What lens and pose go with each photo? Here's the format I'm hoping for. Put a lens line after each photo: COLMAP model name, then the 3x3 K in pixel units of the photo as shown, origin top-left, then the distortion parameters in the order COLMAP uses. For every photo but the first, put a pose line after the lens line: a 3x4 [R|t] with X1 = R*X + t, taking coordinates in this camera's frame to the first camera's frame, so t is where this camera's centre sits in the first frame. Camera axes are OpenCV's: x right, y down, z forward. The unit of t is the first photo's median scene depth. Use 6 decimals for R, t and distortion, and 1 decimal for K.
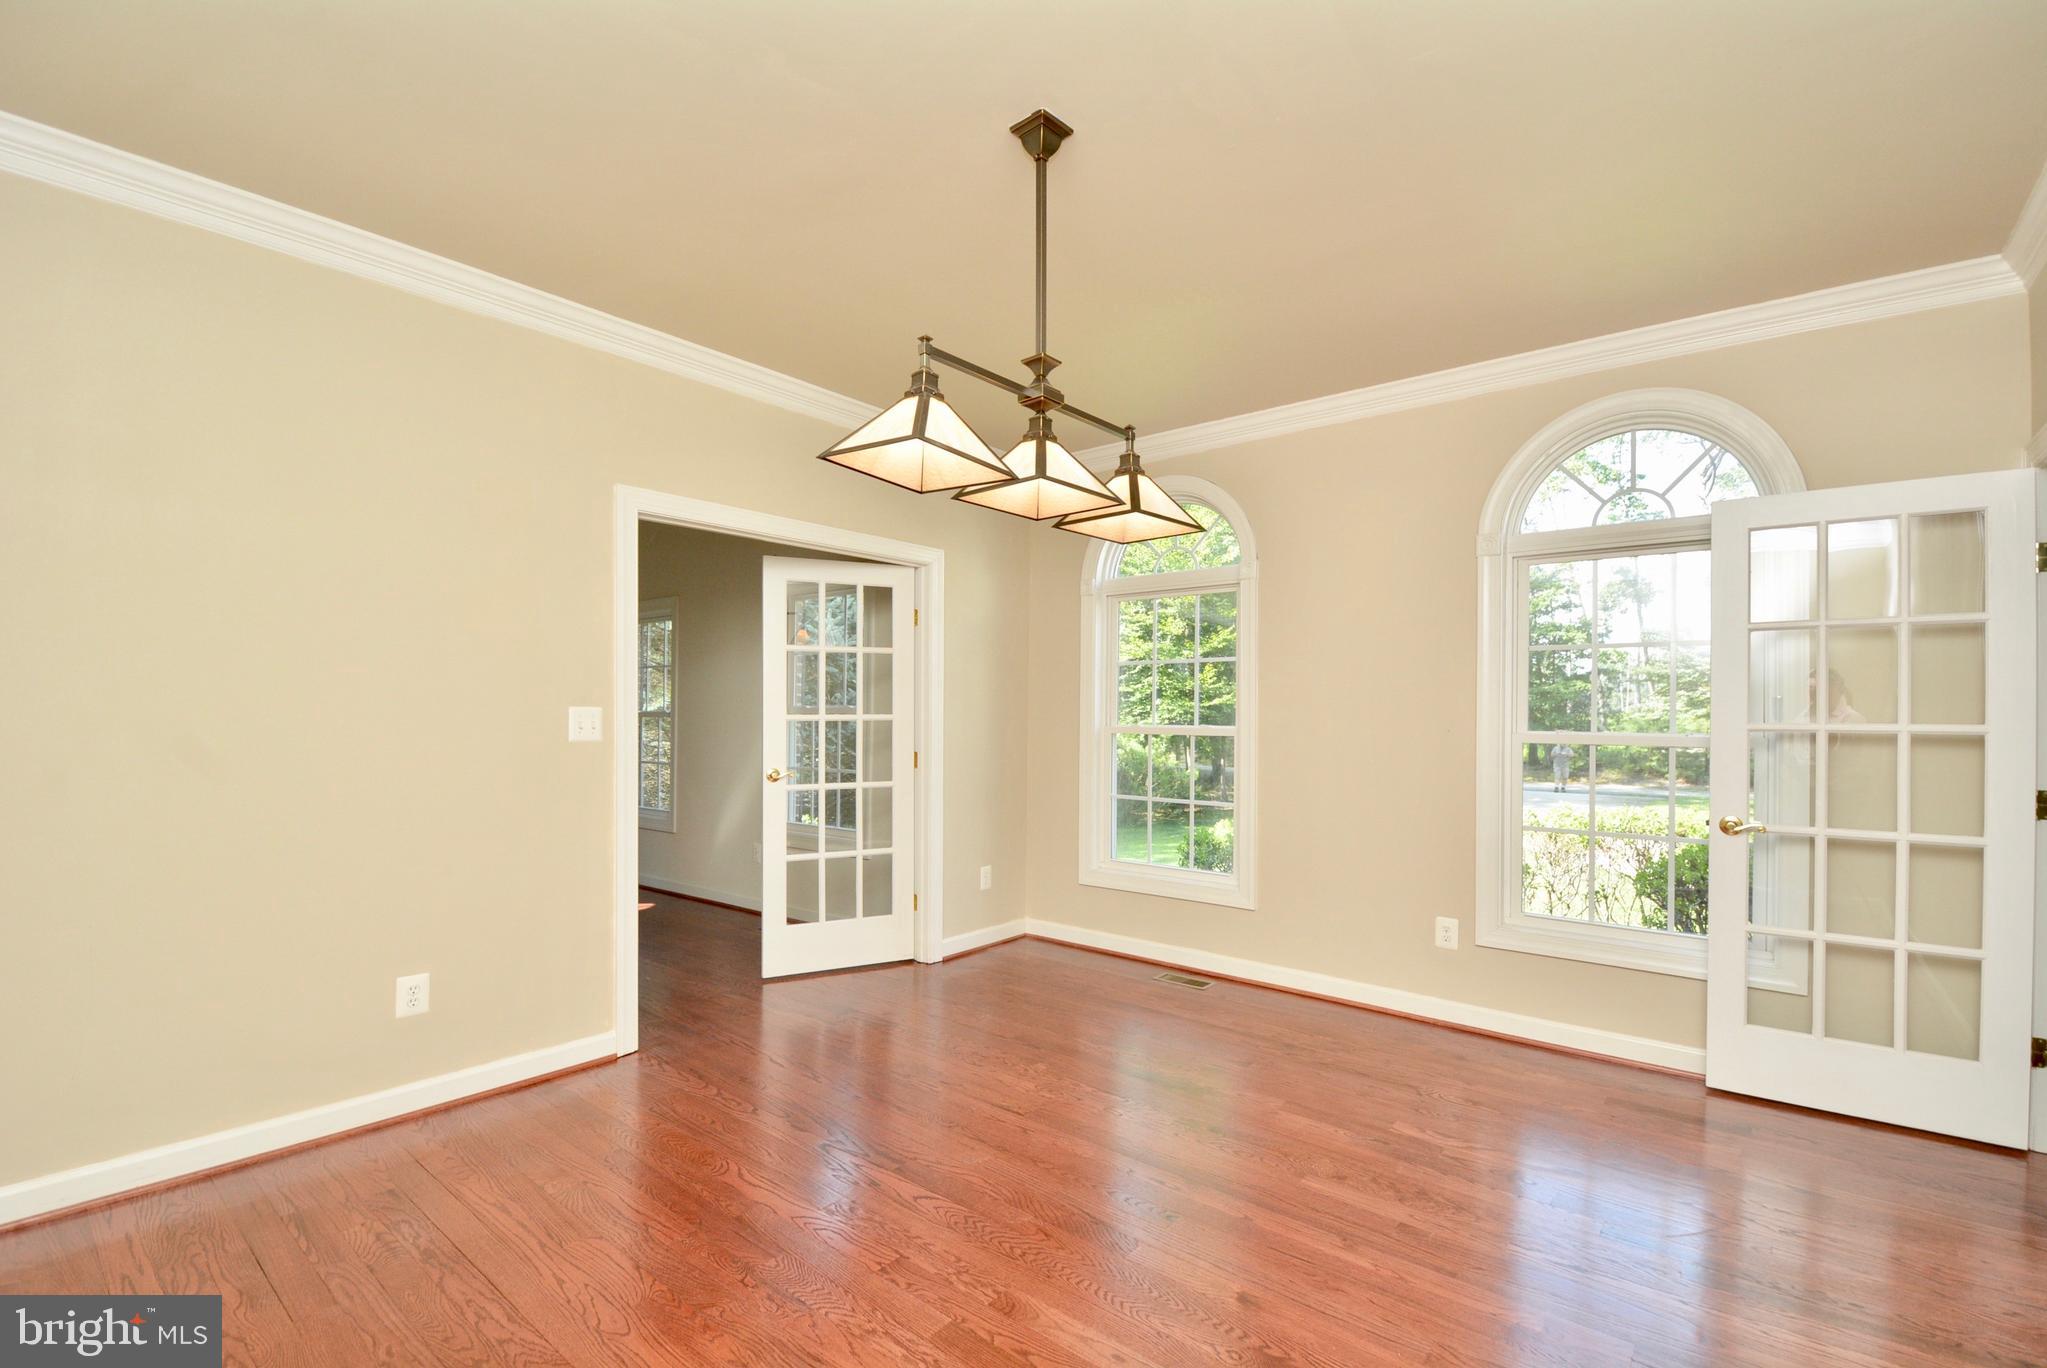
lens RADIAL K [[898.2, 0, 1042.0], [0, 898.2, 708.2], [0, 0, 1]] dist [0.003481, -0.015445]
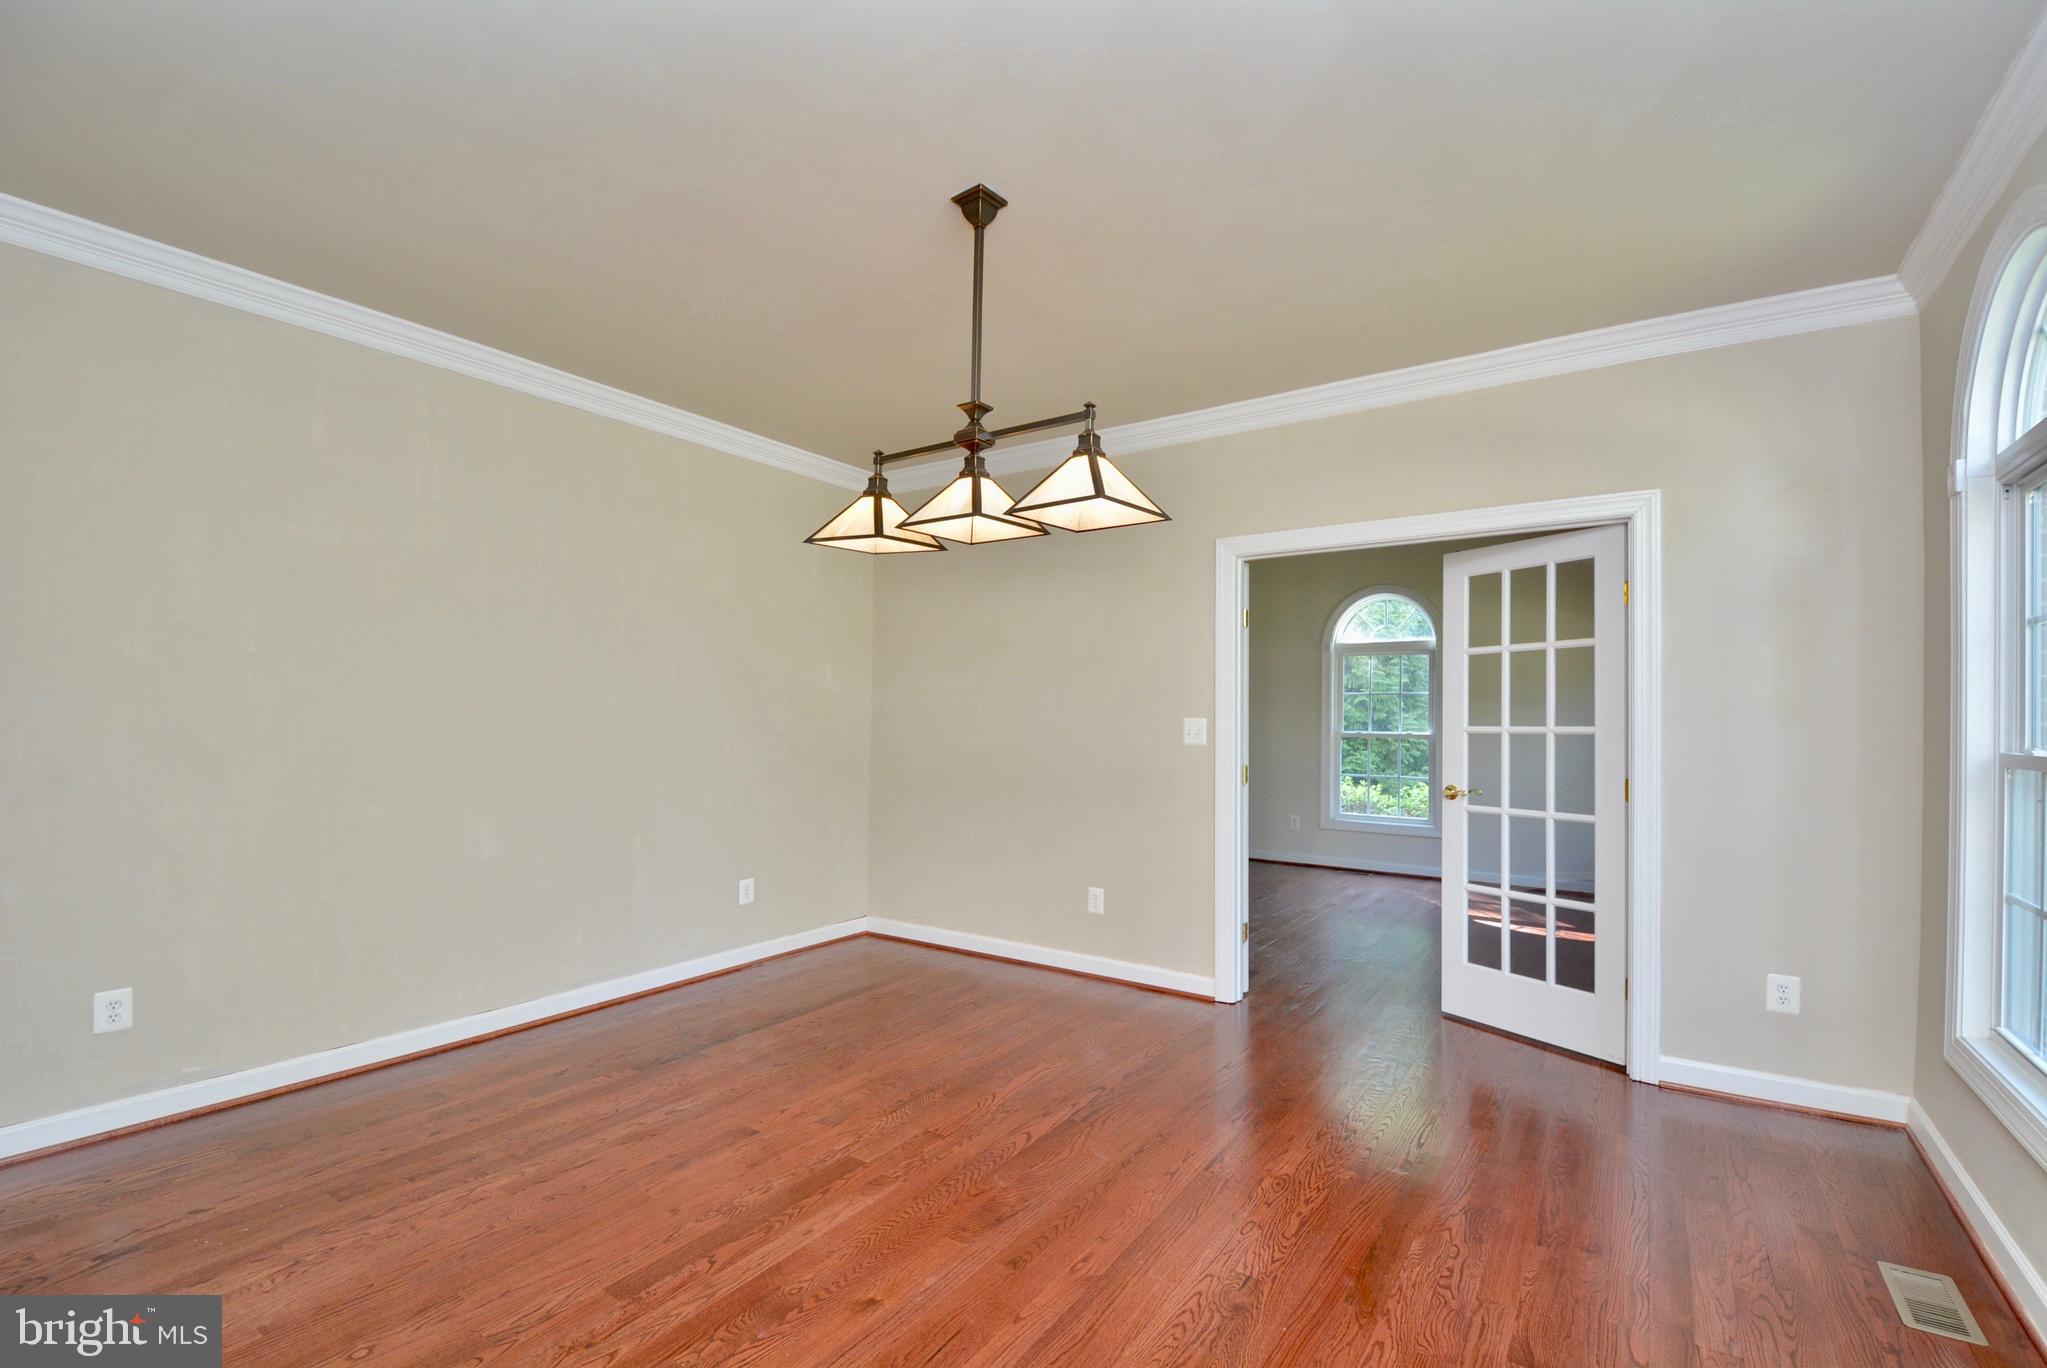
lens RADIAL K [[898.2, 0, 1042.0], [0, 898.2, 708.2], [0, 0, 1]] dist [0.003481, -0.015445]
pose [[0.087133, -0.010332, -0.996143, 0.751259], [0.002010, 0.999946, -0.010196, -0.002962], [0.996195, -0.001114, 0.087149, 0.657224]]
